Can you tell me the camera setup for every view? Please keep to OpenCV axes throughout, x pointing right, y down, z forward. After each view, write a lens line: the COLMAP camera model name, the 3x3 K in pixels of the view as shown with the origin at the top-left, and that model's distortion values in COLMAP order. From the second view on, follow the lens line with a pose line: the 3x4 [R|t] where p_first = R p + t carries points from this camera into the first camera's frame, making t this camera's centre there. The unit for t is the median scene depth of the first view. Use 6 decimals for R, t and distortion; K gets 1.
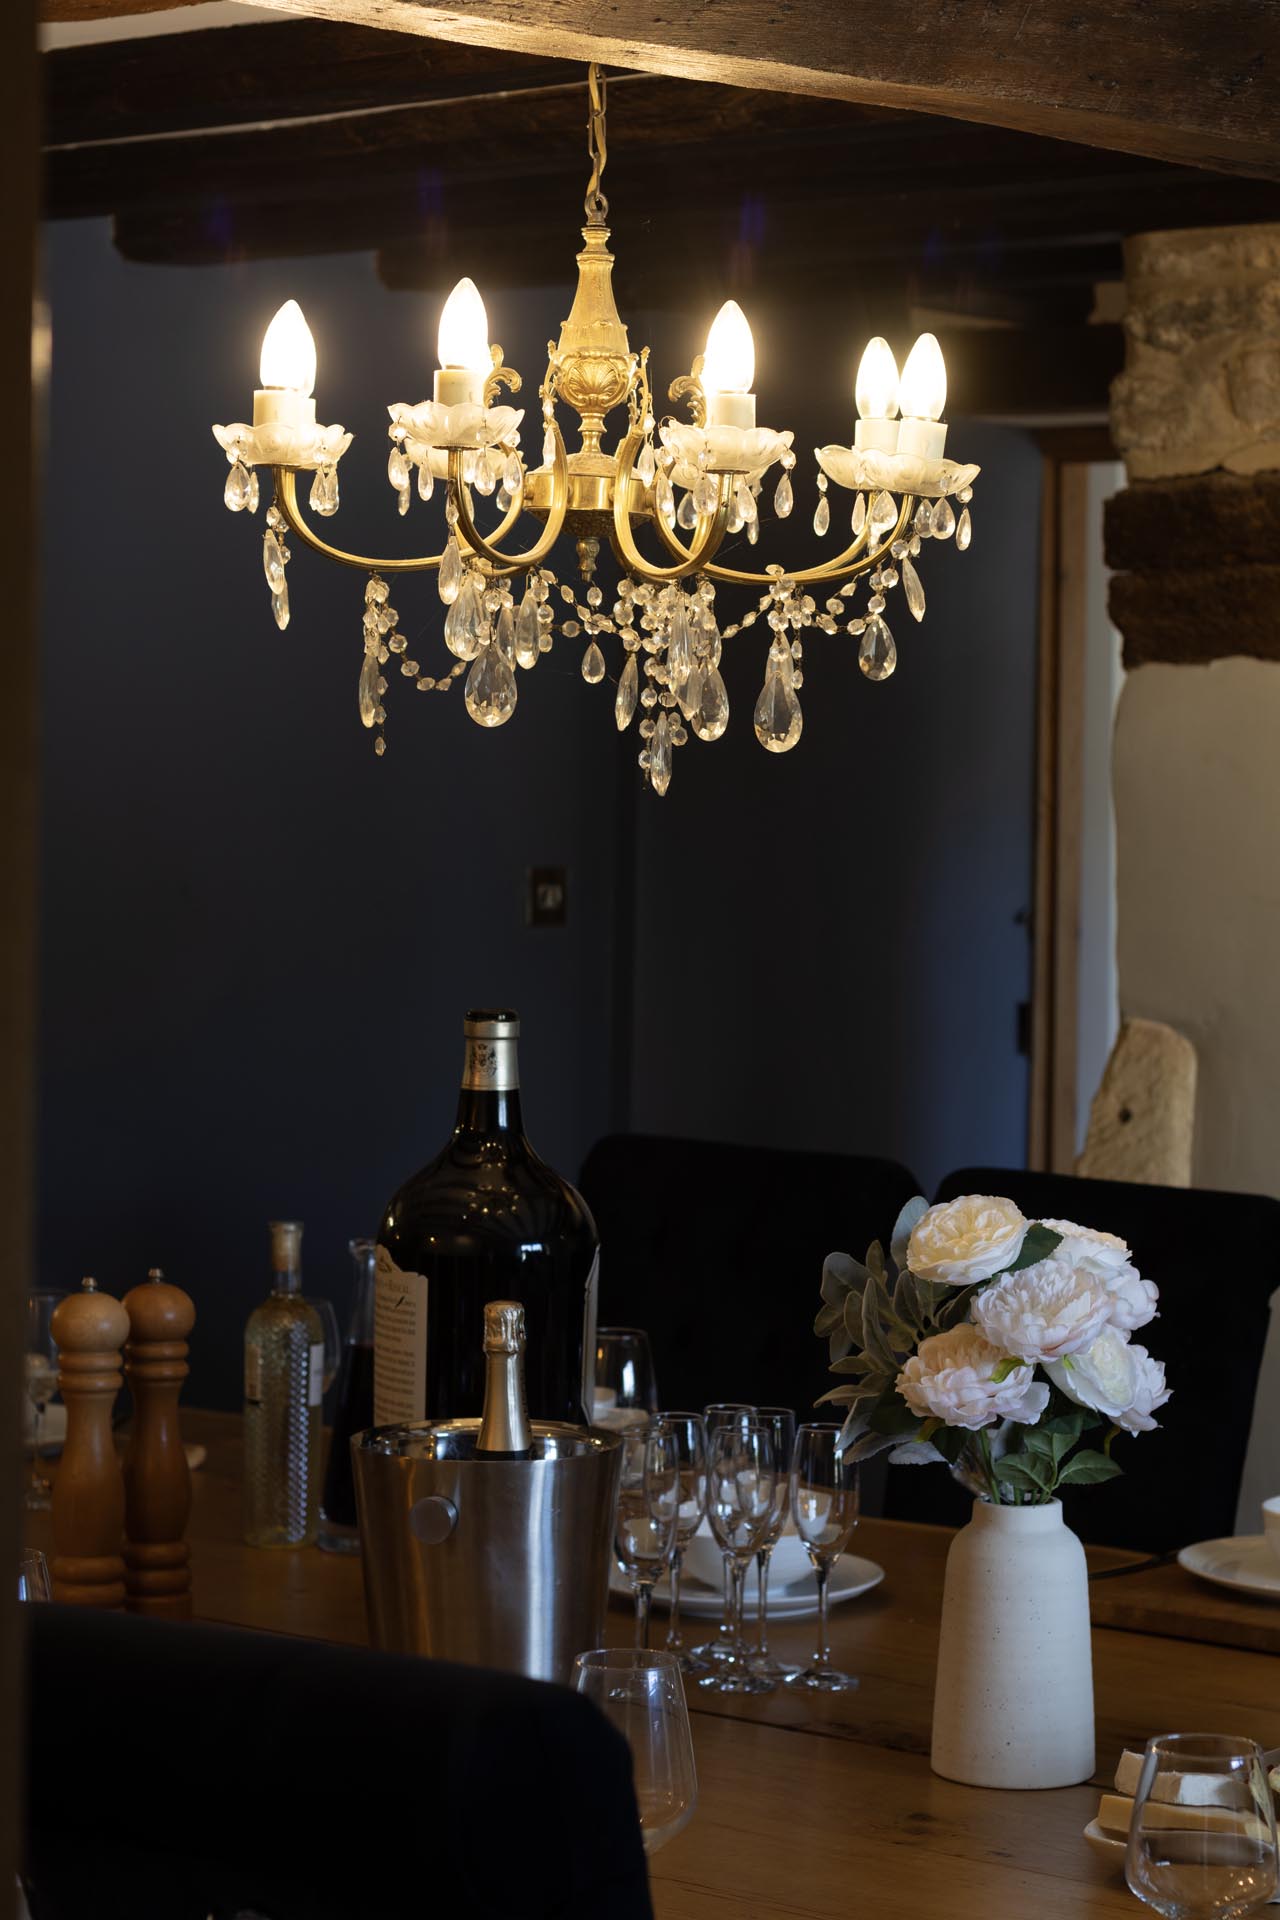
lens RADIAL K [[4455.4, 0, 640.0], [0, 4455.4, 960.0], [0, 0, 1]] dist [0.050065, 0.306080]
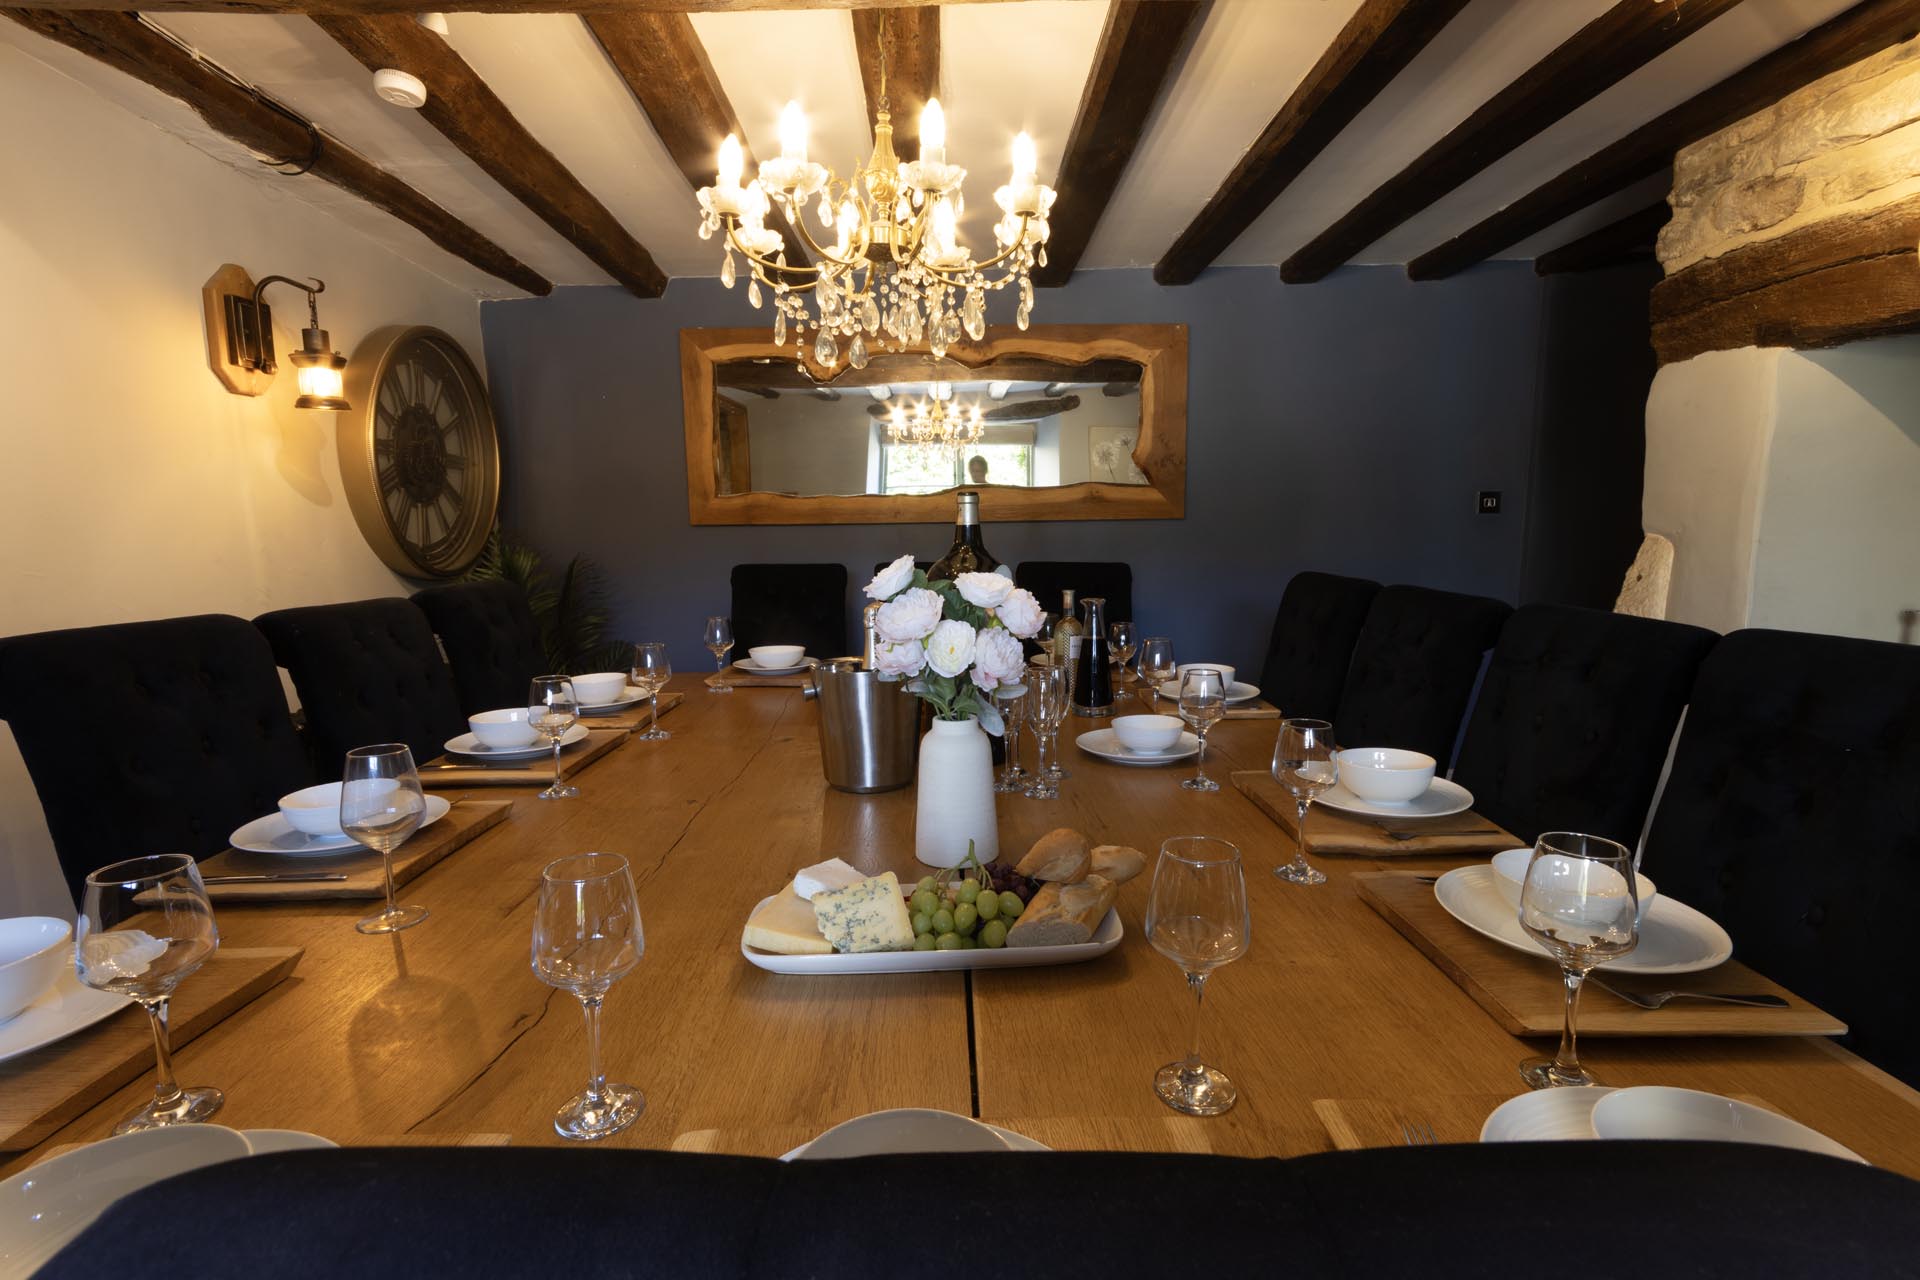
lens RADIAL K [[898.1, 0, 961.0], [0, 898.1, 651.1], [0, 0, 1]] dist [0.000711, -0.000259]
pose [[0.656370, 0.087233, -0.749379, 0.229093], [-0.018003, 0.994821, 0.100035, 0.033287], [0.754224, -0.052169, 0.654542, 0.464626]]
